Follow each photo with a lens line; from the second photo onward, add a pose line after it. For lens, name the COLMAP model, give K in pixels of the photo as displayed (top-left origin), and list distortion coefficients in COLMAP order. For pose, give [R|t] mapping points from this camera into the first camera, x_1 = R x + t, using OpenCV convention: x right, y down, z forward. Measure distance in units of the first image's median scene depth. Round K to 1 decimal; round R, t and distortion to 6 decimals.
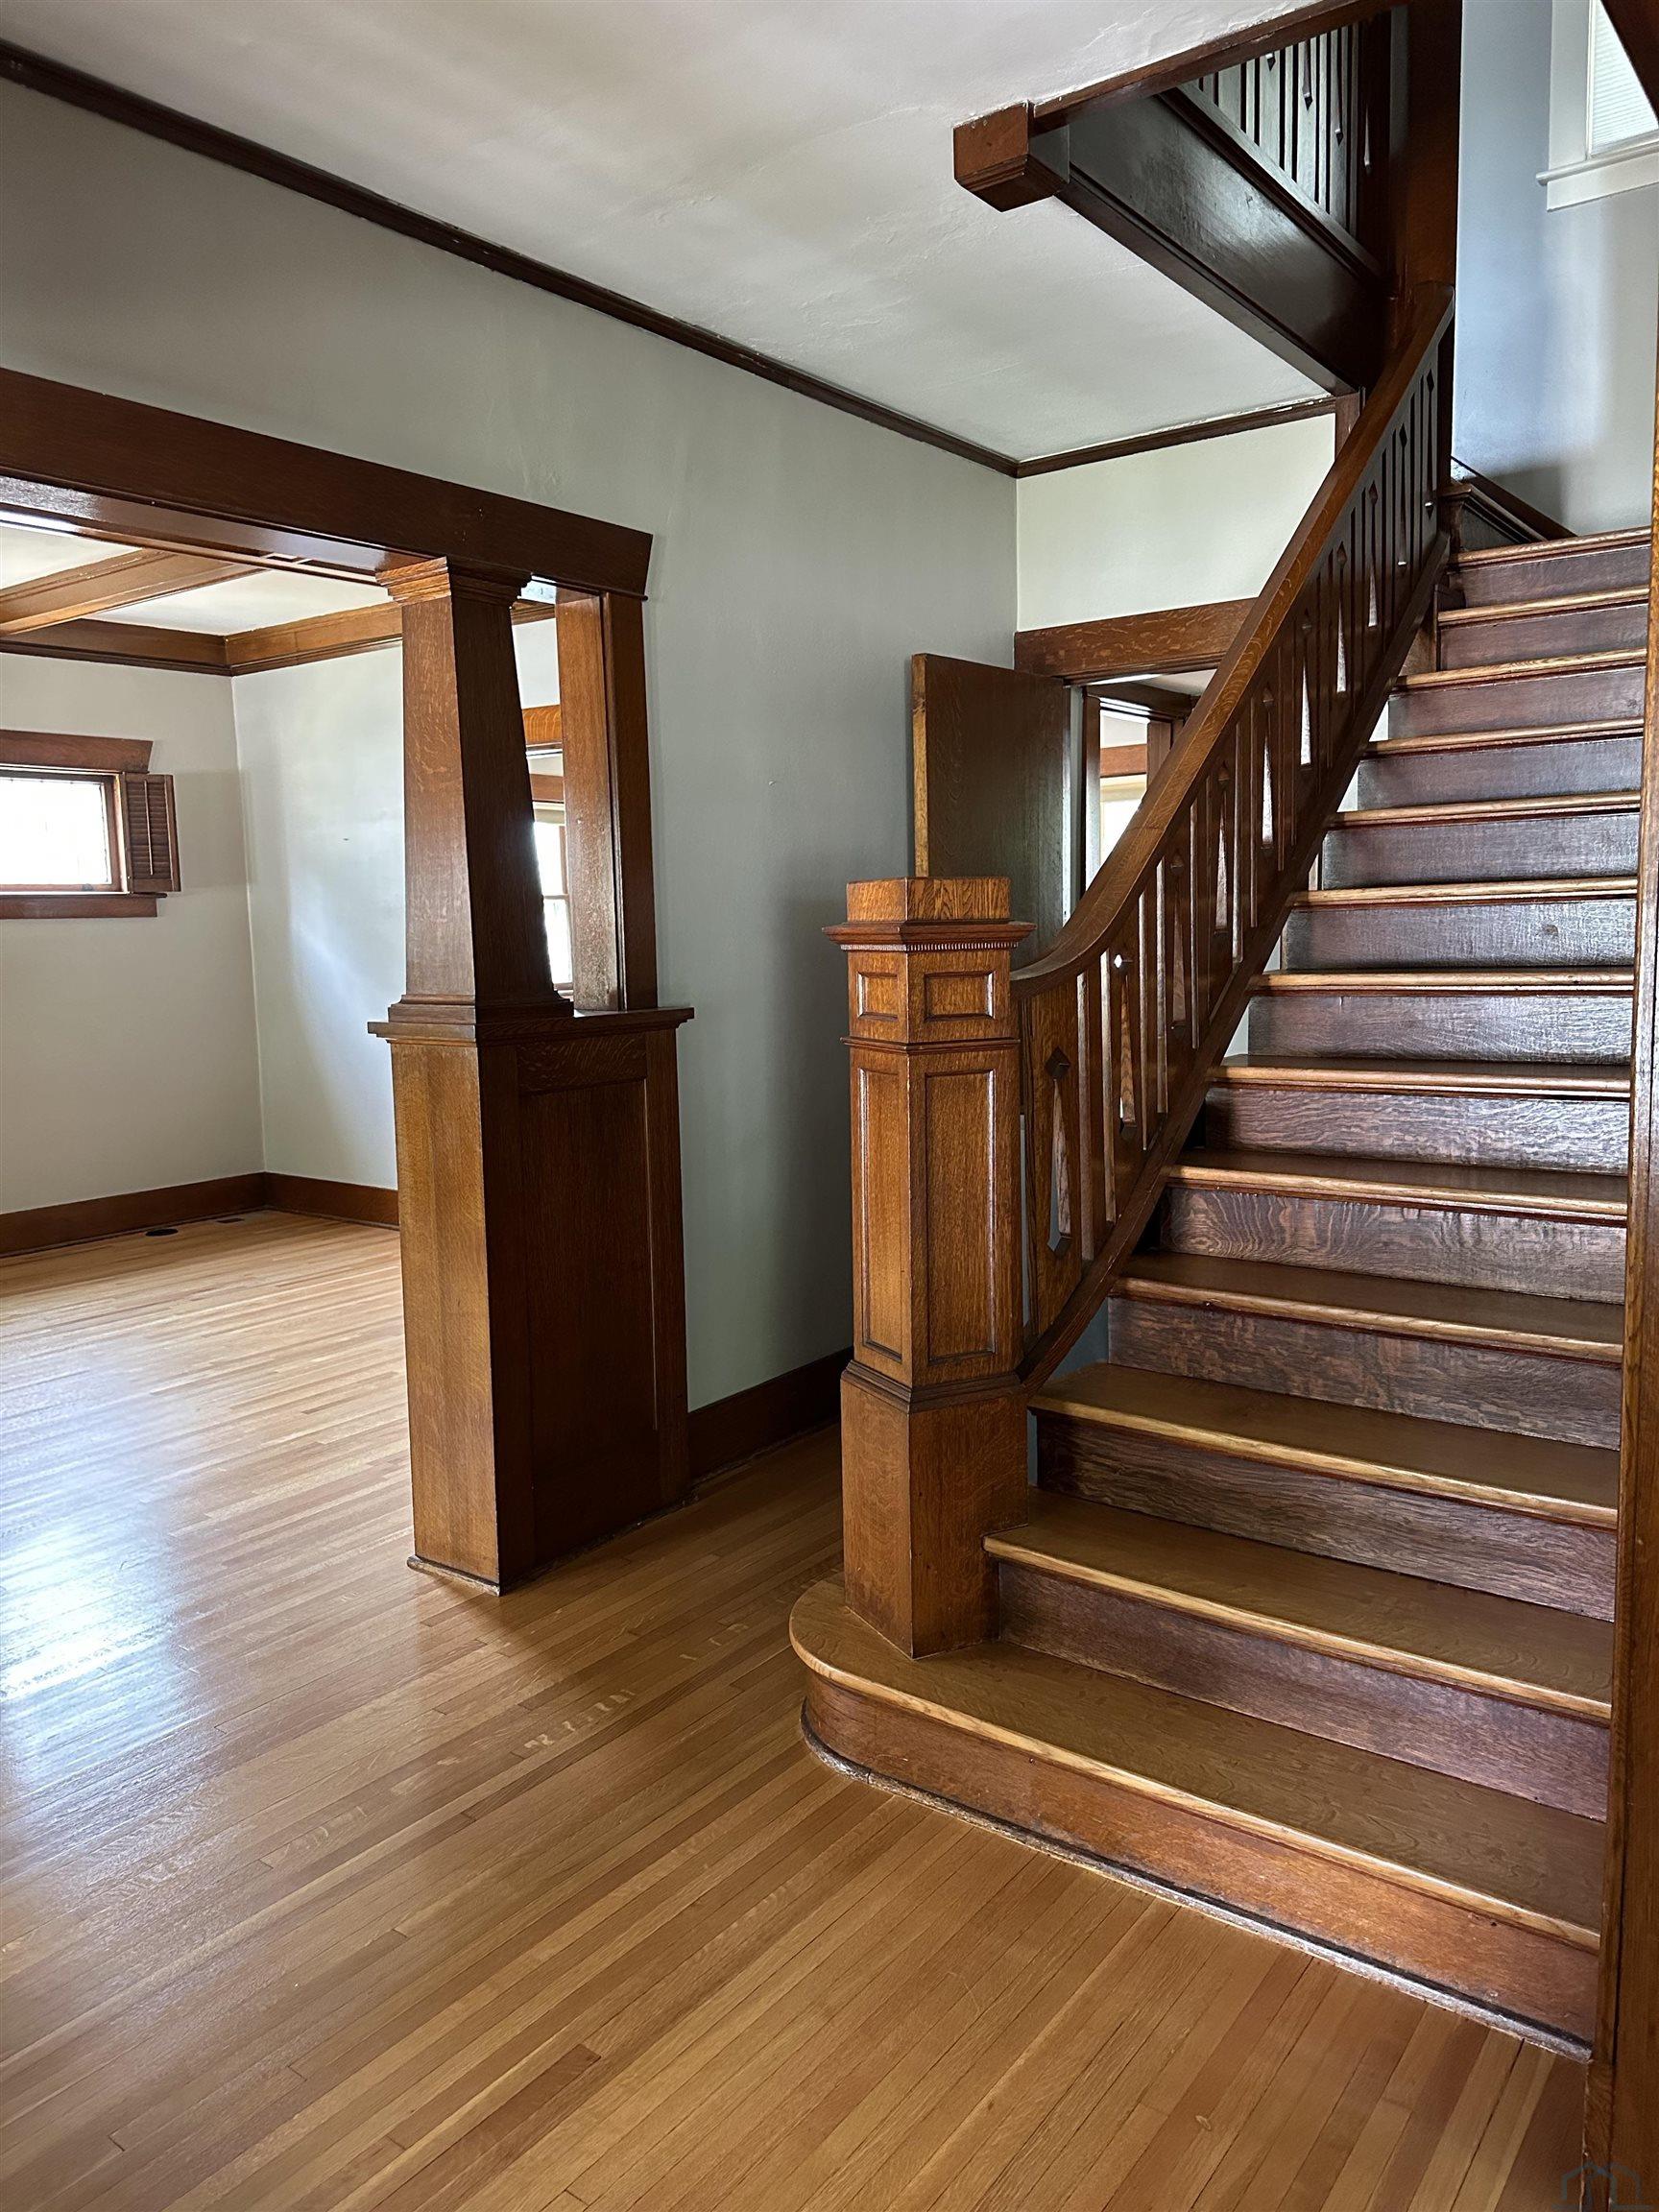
lens RADIAL K [[1606.9, 0, 817.7], [0, 1606.9, 1097.6], [0, 0, 1]] dist [0.094278, -0.068157]
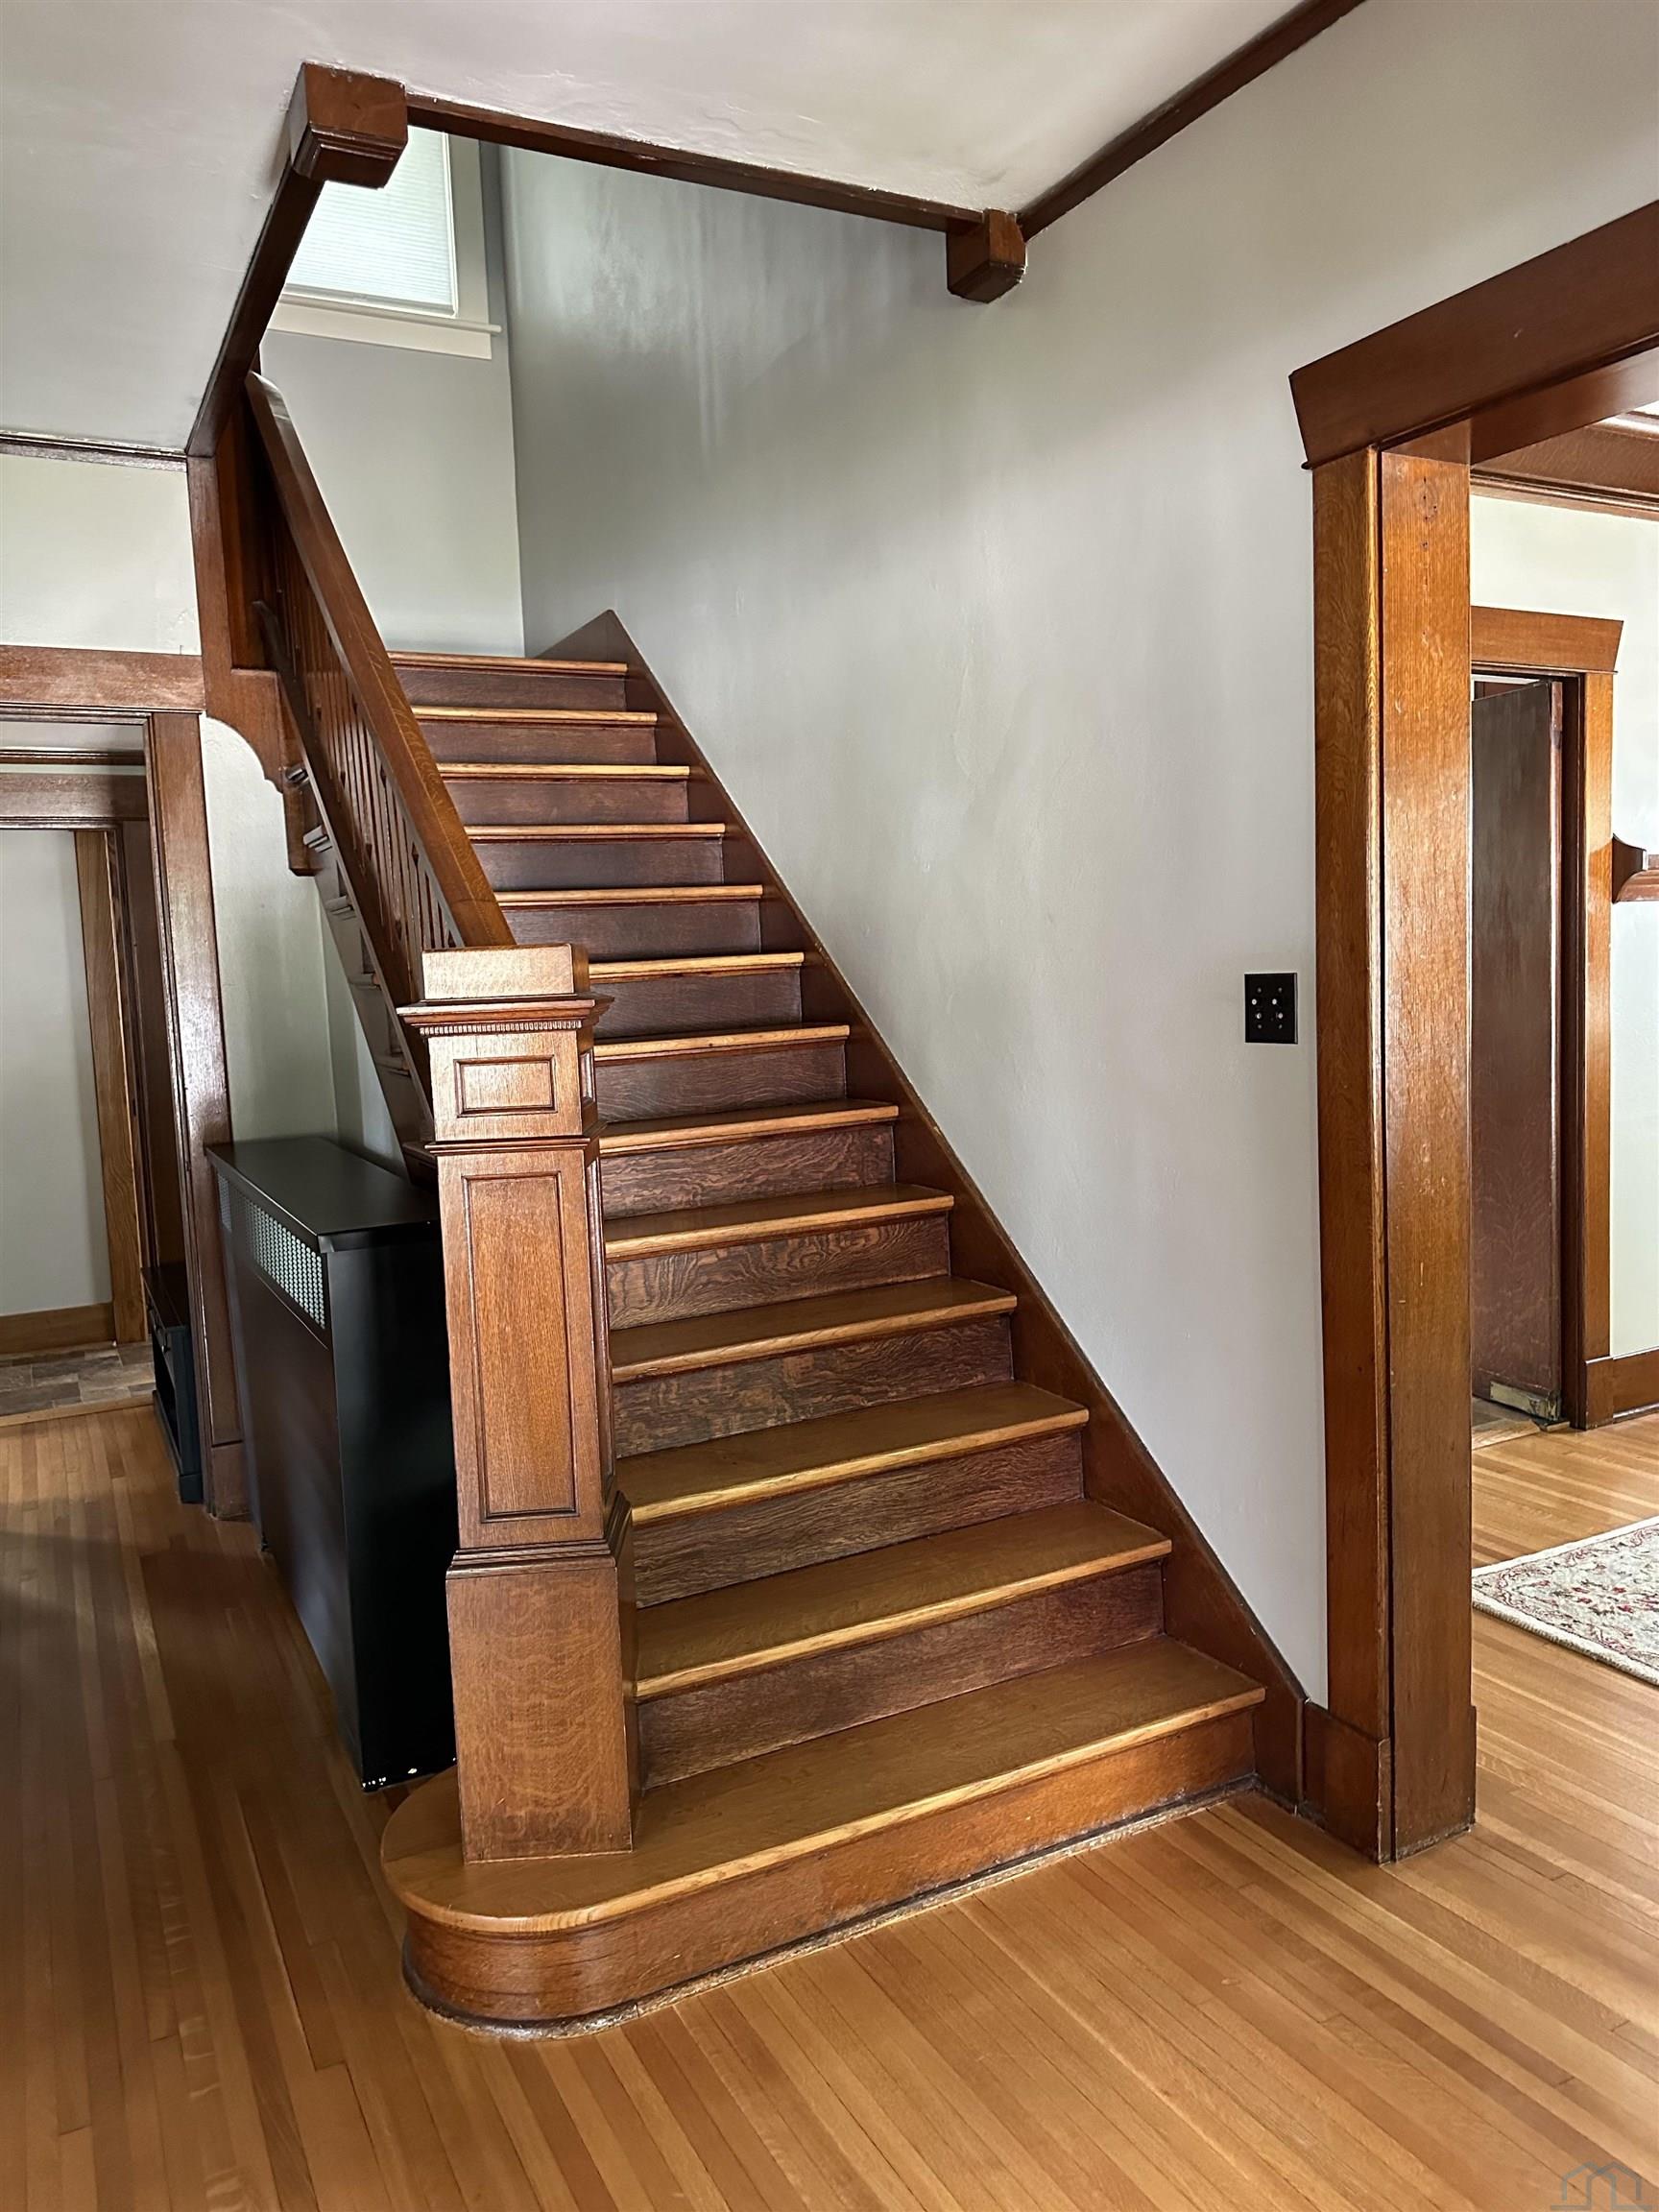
lens RADIAL K [[1606.9, 0, 820.4], [0, 1606.9, 1107.0], [0, 0, 1]] dist [0.094278, -0.068157]
pose [[0.433212, -0.086678, 0.897115, -0.608652], [0.142022, 0.989495, 0.027023, -0.049272], [-0.890032, 0.115703, 0.440971, 0.460103]]
